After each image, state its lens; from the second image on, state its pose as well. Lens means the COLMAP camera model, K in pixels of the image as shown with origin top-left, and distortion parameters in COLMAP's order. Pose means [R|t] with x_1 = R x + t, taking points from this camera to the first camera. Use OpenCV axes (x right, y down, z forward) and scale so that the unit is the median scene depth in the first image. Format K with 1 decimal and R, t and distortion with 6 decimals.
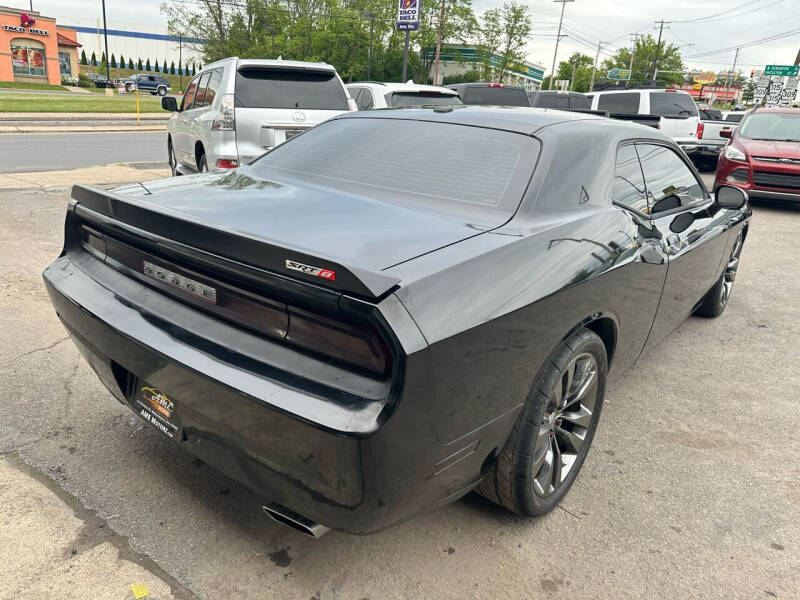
lens RADIAL K [[571.5, 0, 396.2], [0, 571.5, 302.1], [0, 0, 1]] dist [0.016007, -0.017248]
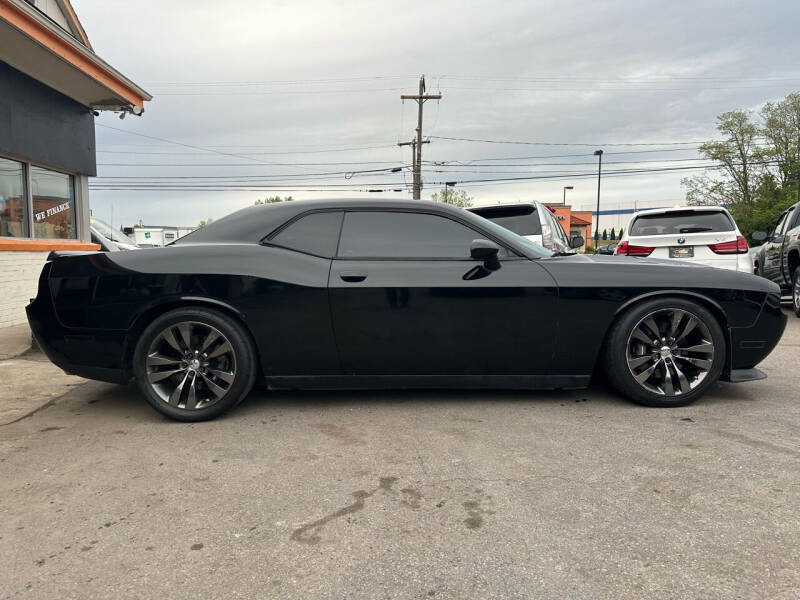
lens RADIAL K [[569.1, 0, 395.3], [0, 569.1, 298.5], [0, 0, 1]] dist [0.045605, -0.054469]
pose [[0.636523, -0.020521, -0.770985, 1.279792], [-0.201667, 0.960439, -0.192059, 0.147370], [0.744425, 0.277732, 0.607203, 0.243712]]
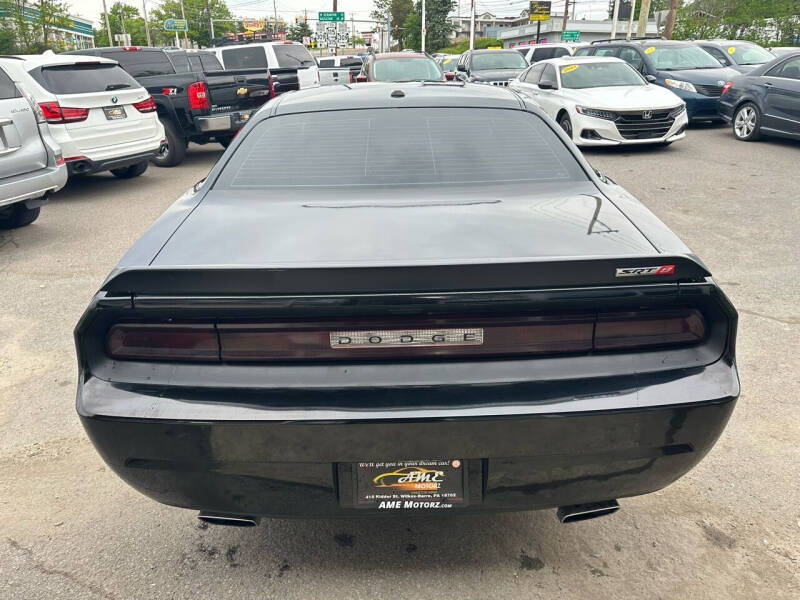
lens RADIAL K [[571.5, 0, 396.2], [0, 571.5, 302.1], [0, 0, 1]] dist [0.016007, -0.017248]
pose [[0.764124, -0.314975, 0.562943, -0.458338], [0.272923, 0.948589, 0.160289, -0.121792], [-0.584489, 0.031159, 0.810803, 0.176383]]
